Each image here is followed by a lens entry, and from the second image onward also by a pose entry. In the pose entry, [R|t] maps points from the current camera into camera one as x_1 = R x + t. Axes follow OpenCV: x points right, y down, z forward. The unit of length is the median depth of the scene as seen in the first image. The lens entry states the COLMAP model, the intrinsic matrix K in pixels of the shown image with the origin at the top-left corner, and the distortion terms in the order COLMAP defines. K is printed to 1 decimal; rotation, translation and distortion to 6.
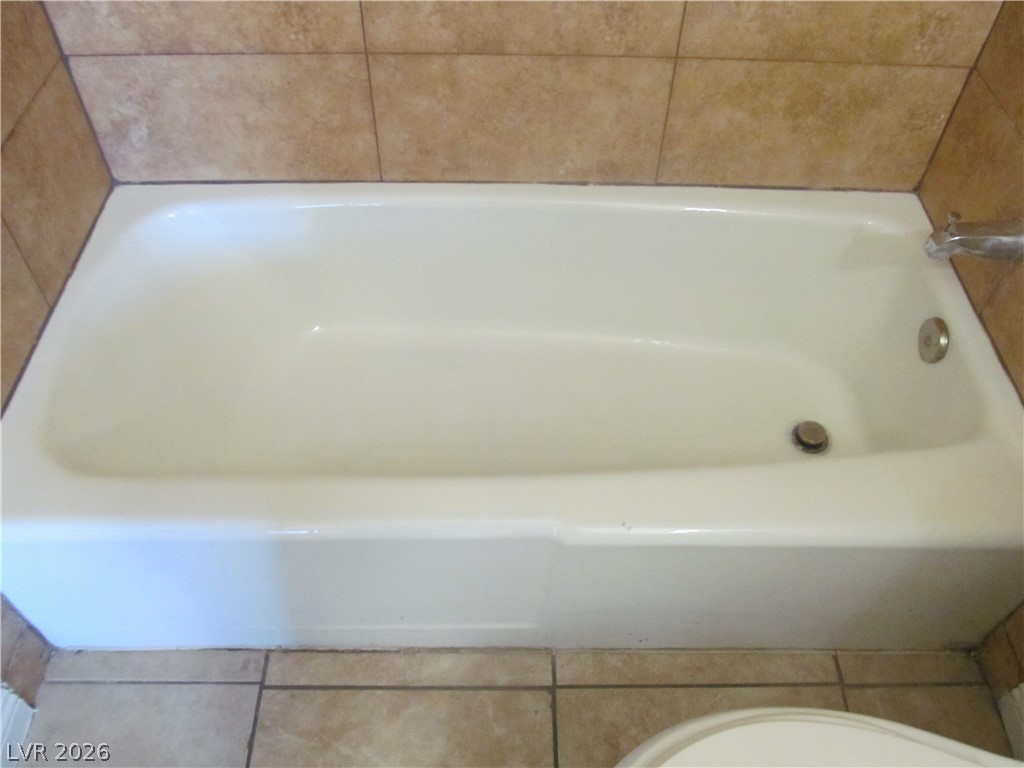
lens RADIAL K [[852.7, 0, 509.6], [0, 852.7, 384.0], [0, 0, 1]] dist [-0.049610, 0.016184]
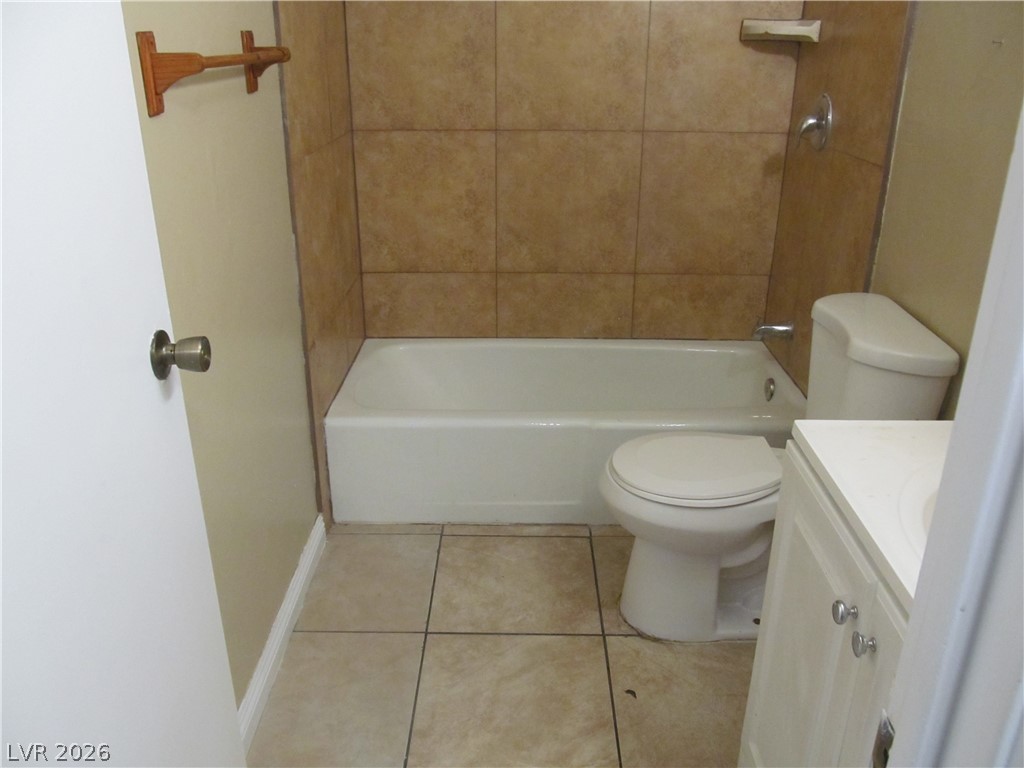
lens RADIAL K [[852.7, 0, 512.8], [0, 852.7, 383.1], [0, 0, 1]] dist [-0.049610, 0.016184]
pose [[0.999825, -0.004853, -0.018064, -0.083107], [-0.004030, 0.887182, -0.461403, 0.876683], [0.018265, 0.461395, 0.887007, -0.836031]]
